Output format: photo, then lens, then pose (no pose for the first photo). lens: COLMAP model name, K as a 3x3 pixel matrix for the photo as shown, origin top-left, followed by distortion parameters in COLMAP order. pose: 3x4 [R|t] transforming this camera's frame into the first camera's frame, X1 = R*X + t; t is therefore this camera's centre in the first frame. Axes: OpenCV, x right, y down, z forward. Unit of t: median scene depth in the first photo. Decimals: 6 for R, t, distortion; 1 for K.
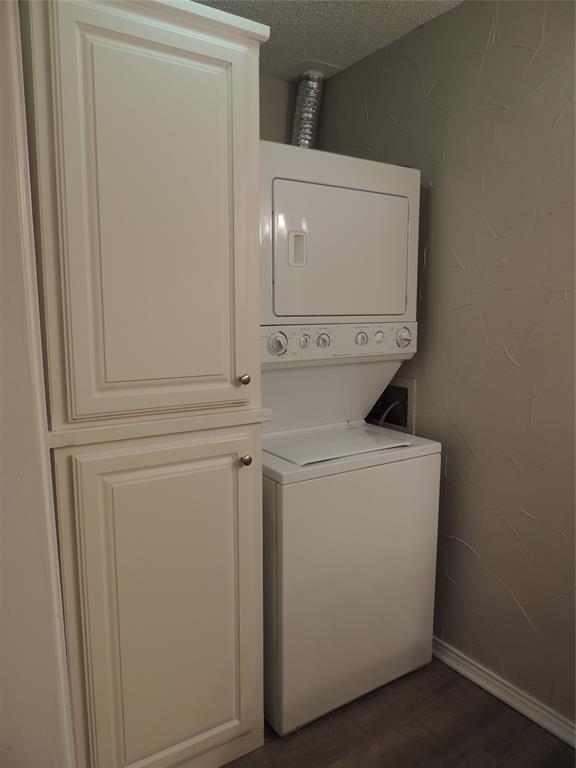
lens RADIAL K [[550.2, 0, 286.4], [0, 550.2, 384.5], [0, 0, 1]] dist [-0.013233, -0.003095]
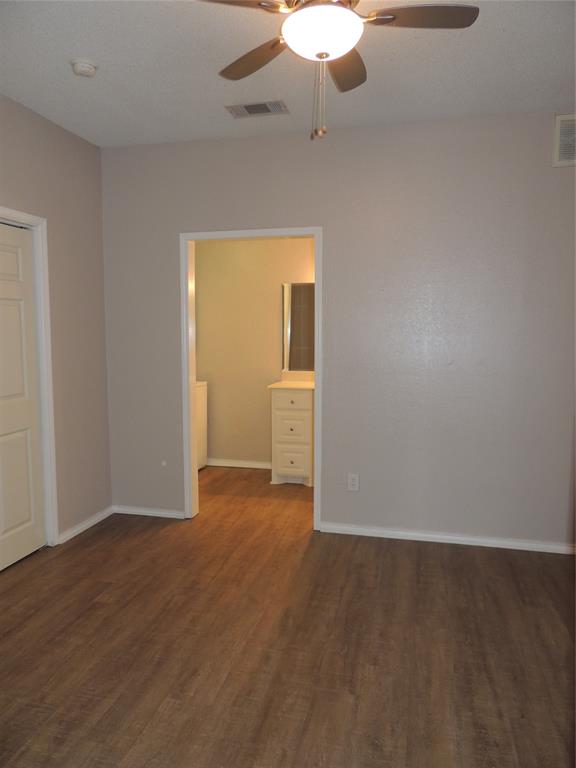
lens RADIAL K [[550.2, 0, 286.4], [0, 550.2, 384.5], [0, 0, 1]] dist [-0.013233, -0.003095]
pose [[0.735669, -0.057641, 0.674884, -1.311397], [0.083947, 0.996450, -0.006402, 0.172505], [-0.672119, 0.061364, 0.737896, -1.347943]]
